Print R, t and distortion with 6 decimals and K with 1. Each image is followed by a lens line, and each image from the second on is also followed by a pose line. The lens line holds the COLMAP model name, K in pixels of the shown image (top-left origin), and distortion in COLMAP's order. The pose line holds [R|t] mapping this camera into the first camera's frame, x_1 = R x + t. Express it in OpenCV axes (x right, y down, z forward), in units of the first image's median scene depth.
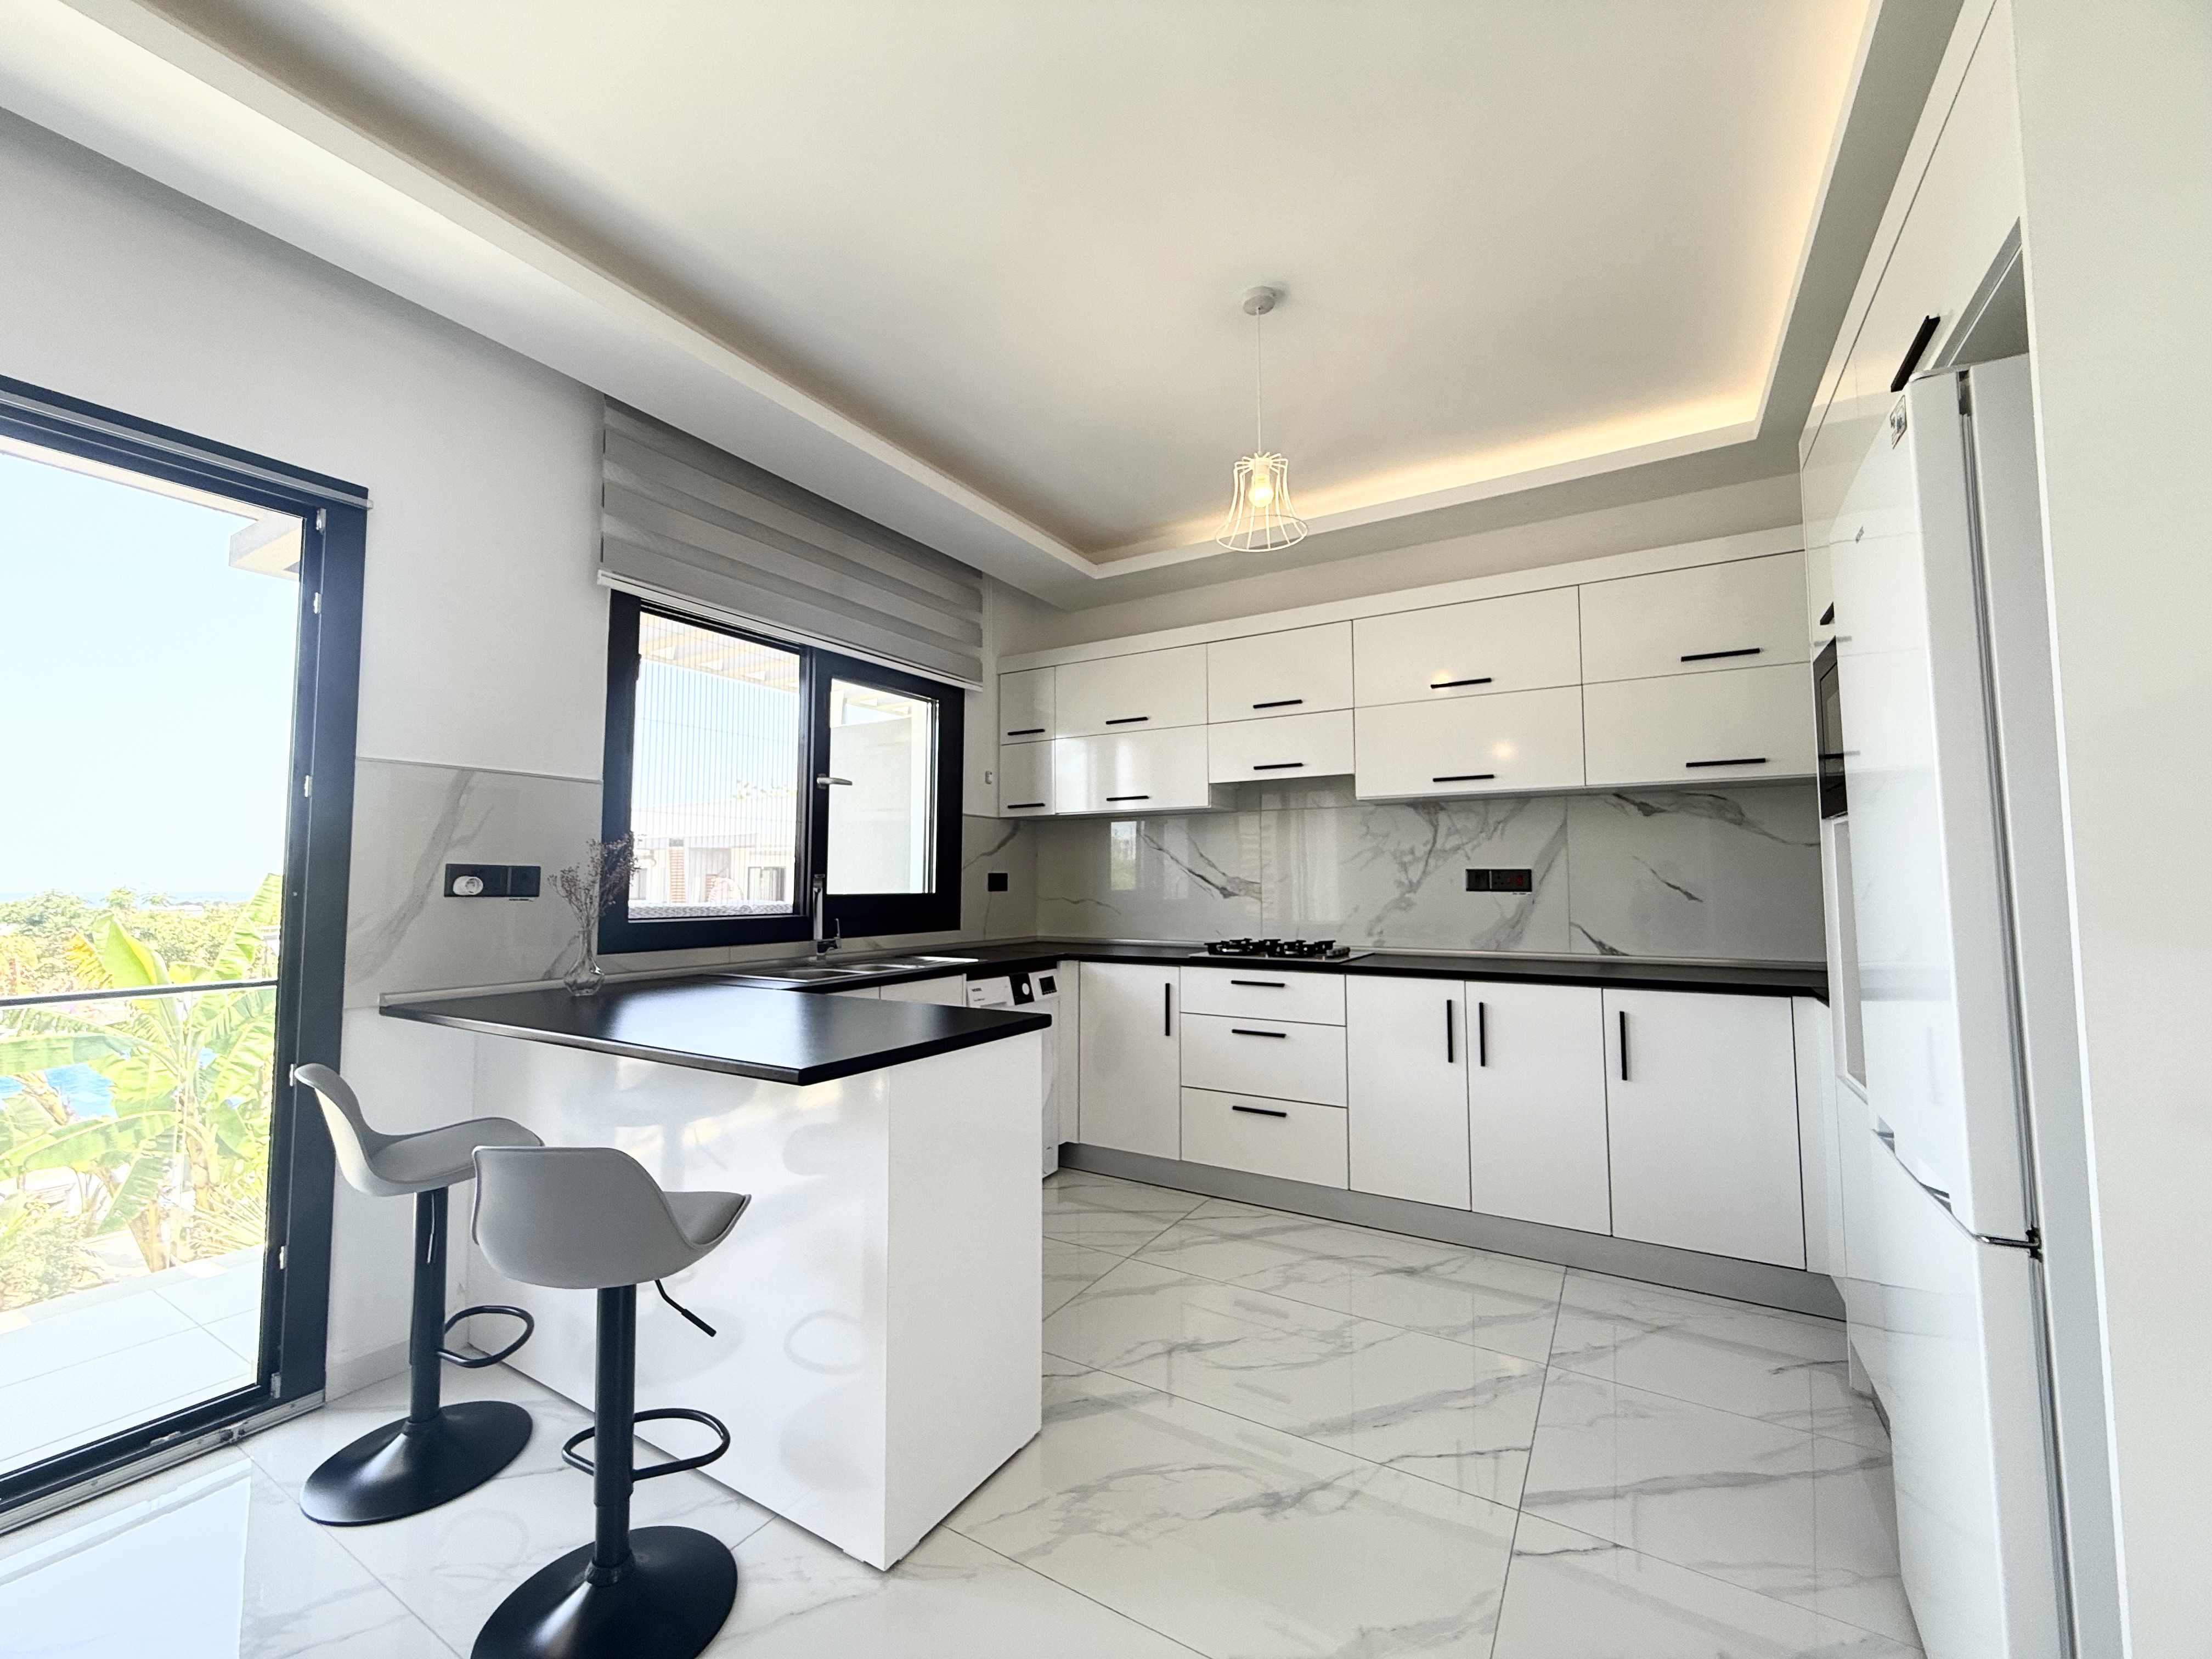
lens RADIAL K [[884.7, 0, 1096.8], [0, 884.7, 829.9], [0, 0, 1]] dist [0.002260, -0.000717]
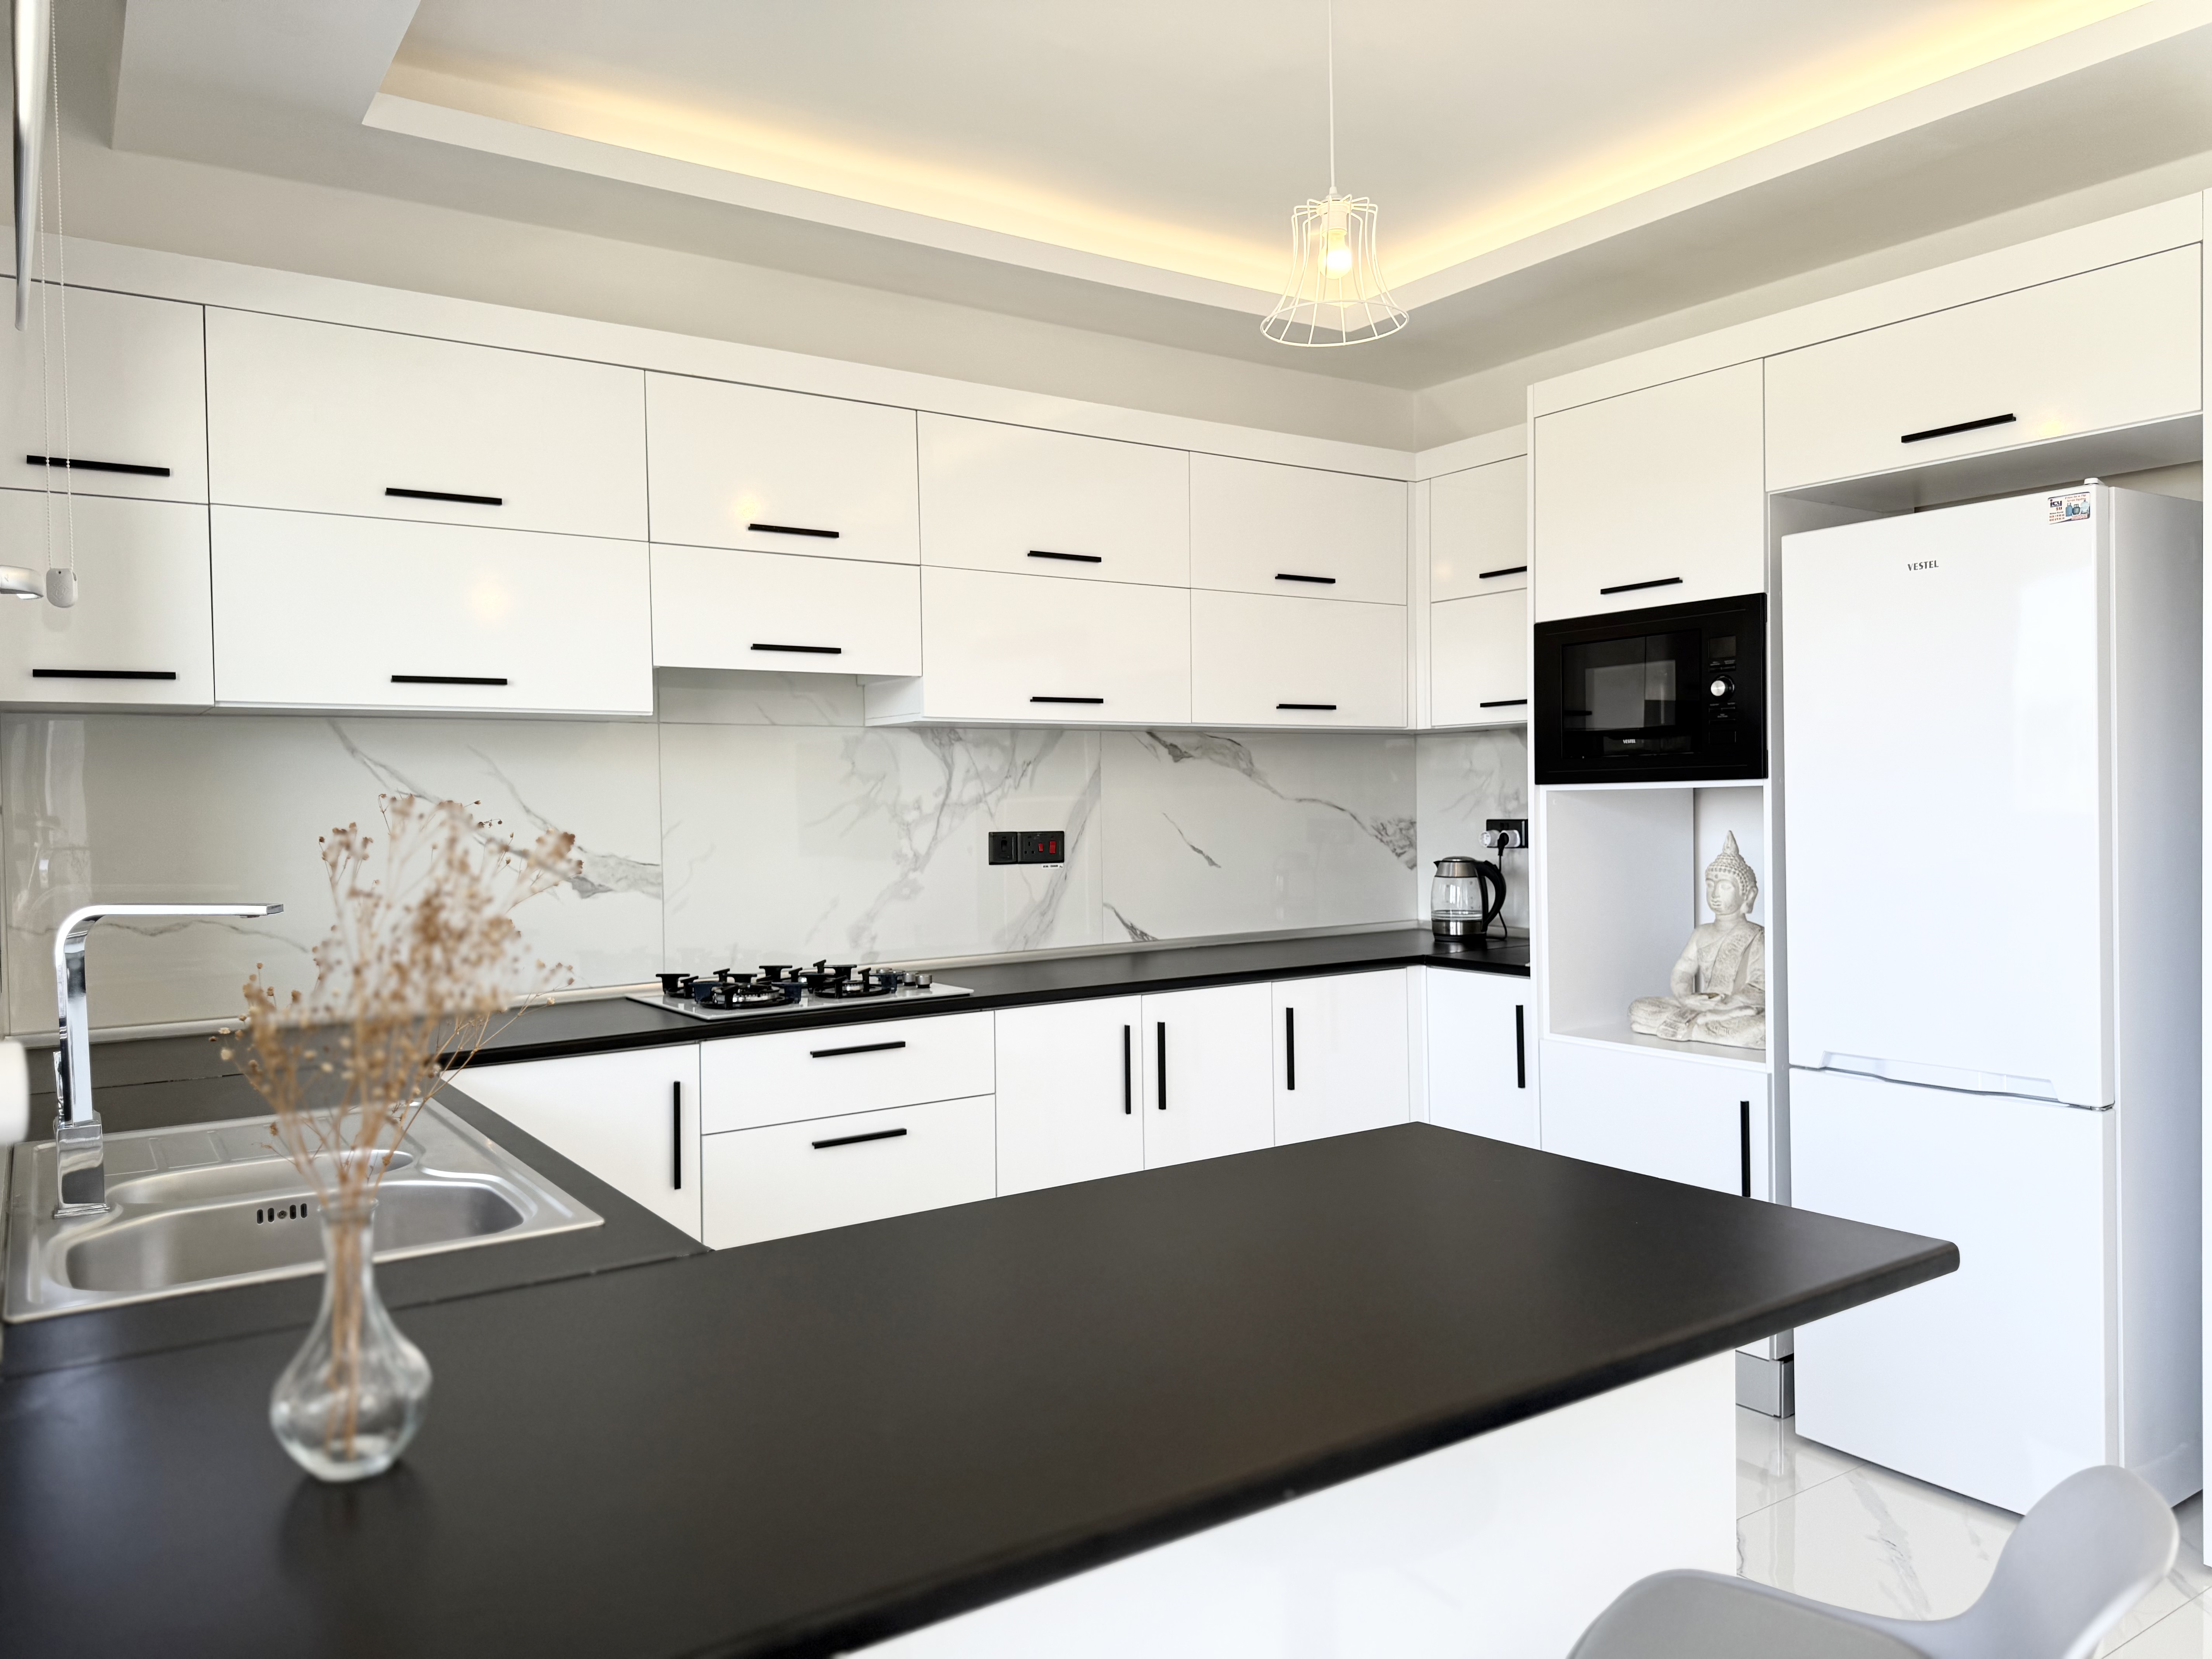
lens RADIAL K [[1550.9, 0, 1123.6], [0, 1550.9, 842.9], [0, 0, 1]] dist [0.072505, -0.086546]
pose [[0.401898, -0.031156, 0.915154, -0.626523], [-0.044211, 0.997595, 0.053379, -0.014442], [-0.914617, -0.061913, 0.399554, 0.460447]]
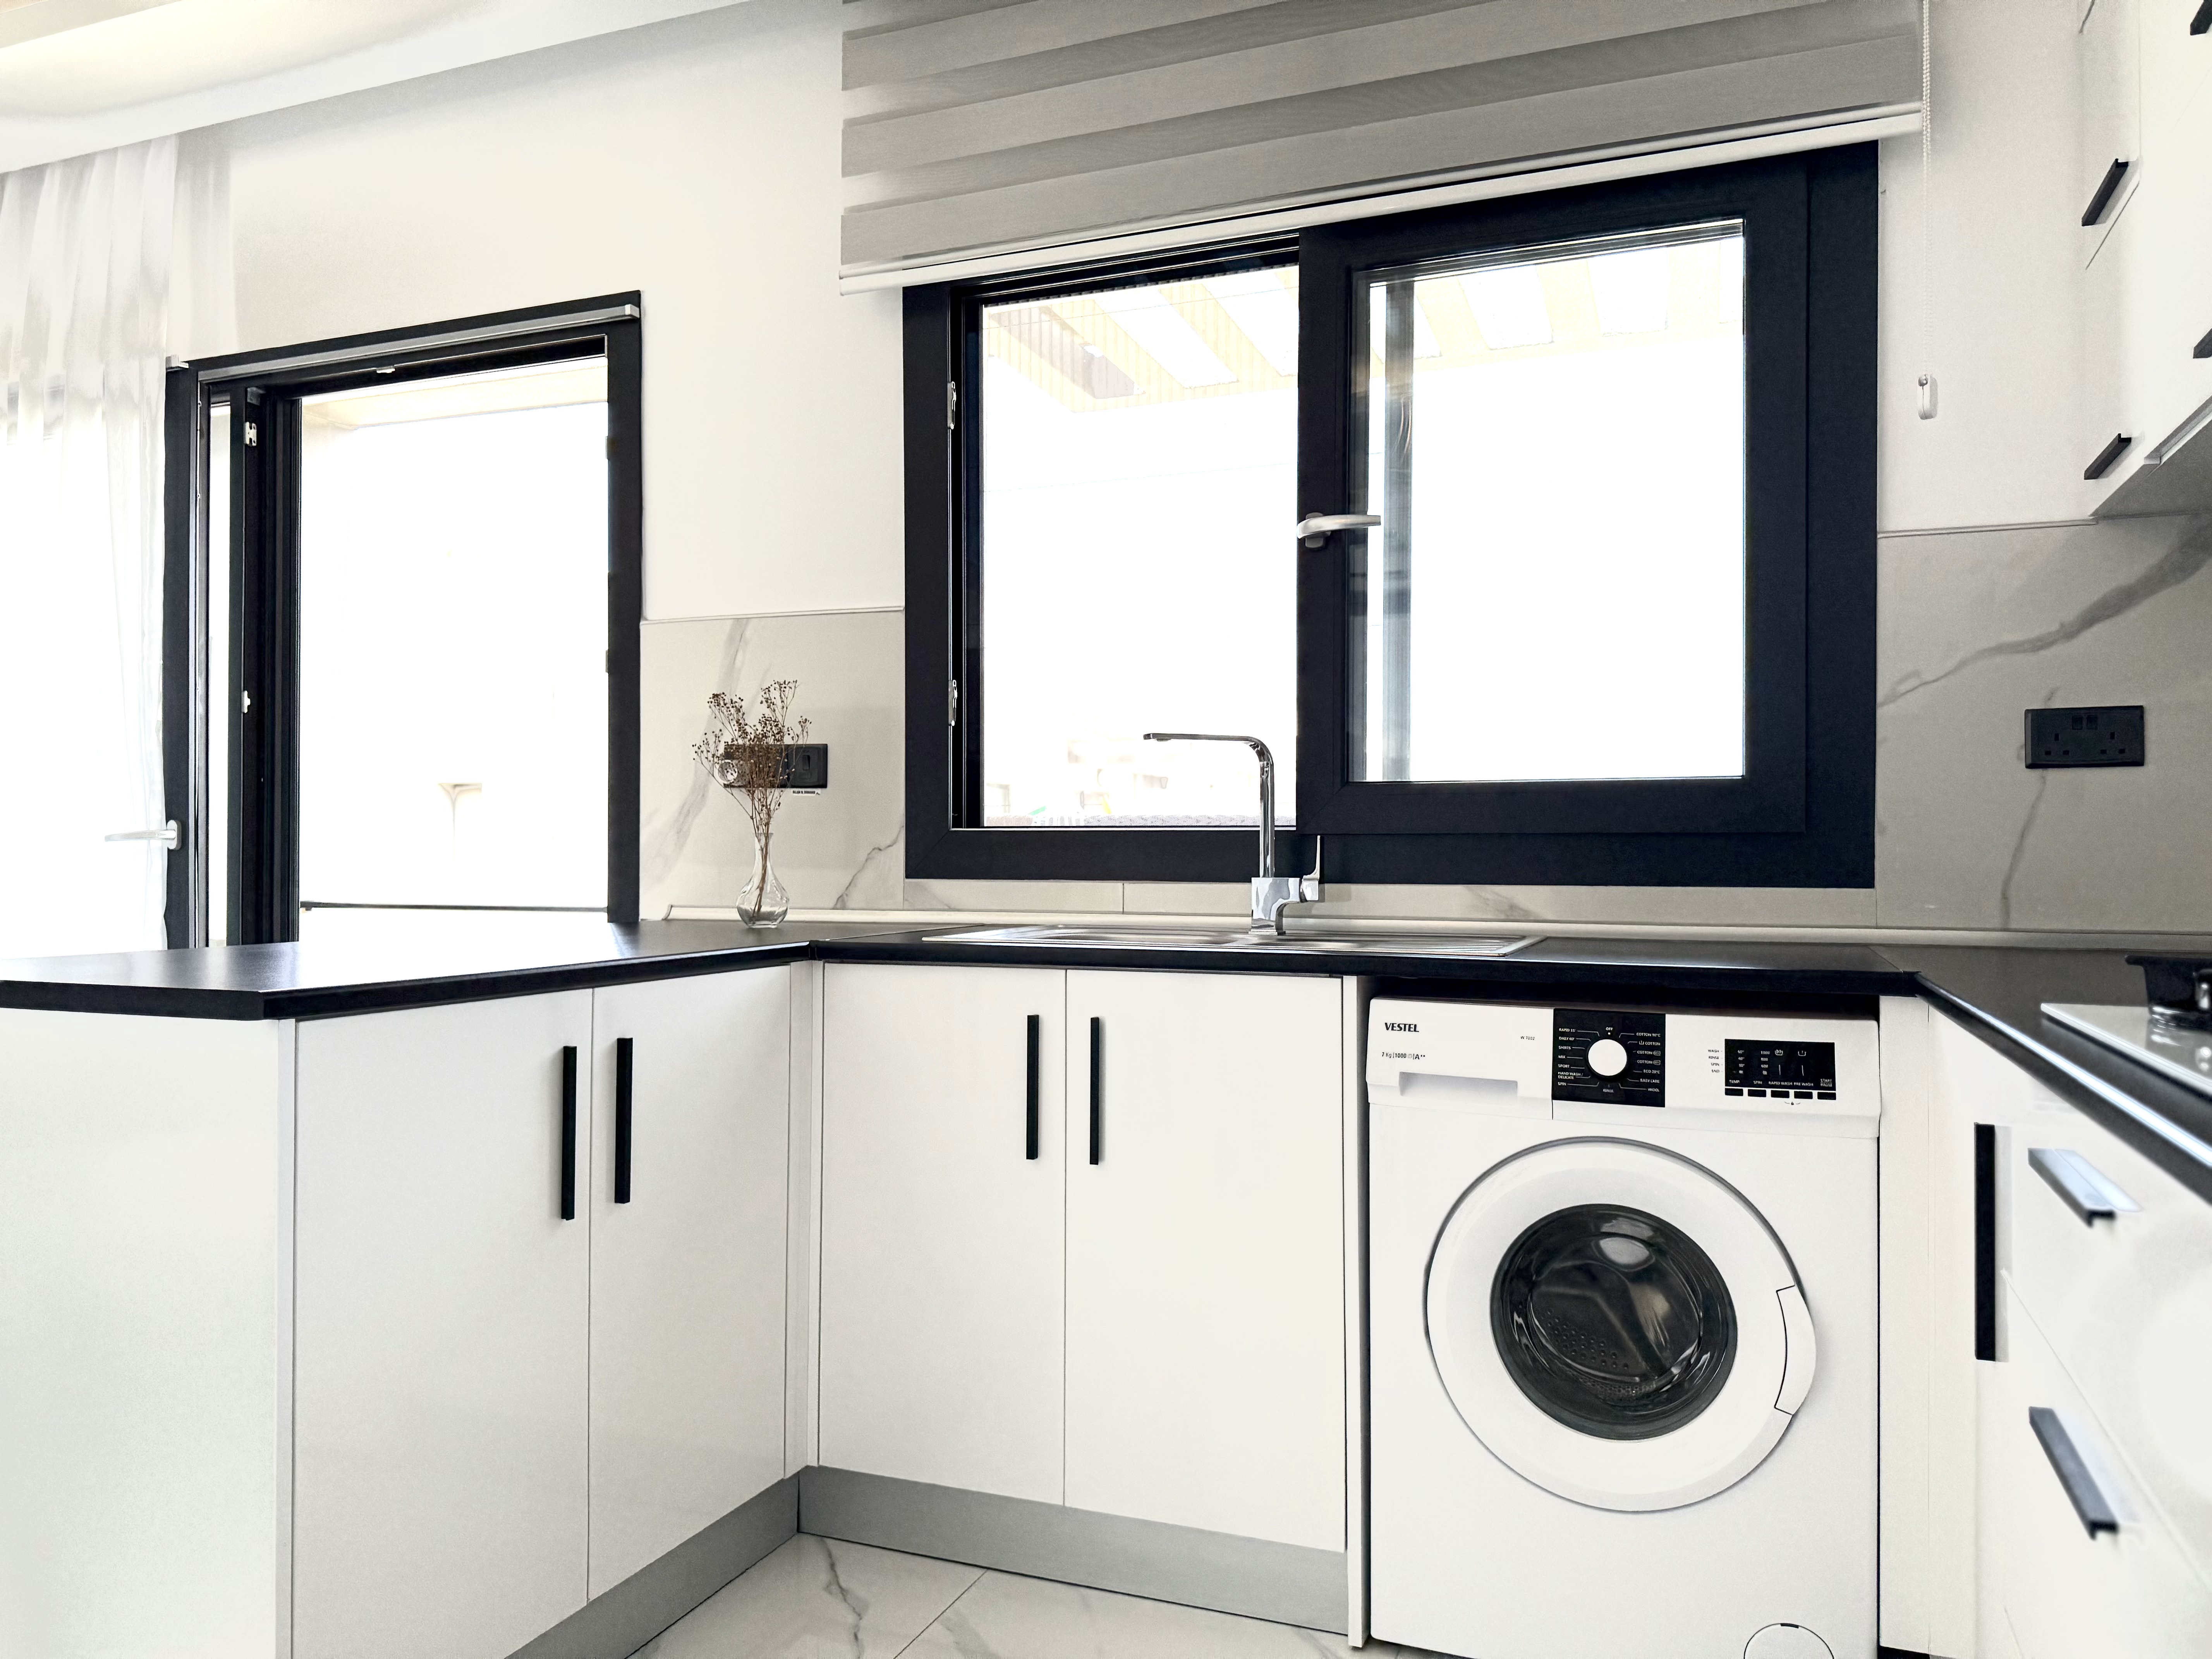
lens RADIAL K [[1550.9, 0, 1114.1], [0, 1550.9, 850.6], [0, 0, 1]] dist [0.072505, -0.086546]
pose [[0.167890, -0.000256, -0.985806, 0.443753], [0.056625, 0.998351, 0.009384, 0.093079], [0.984178, -0.057397, 0.167627, 0.754025]]
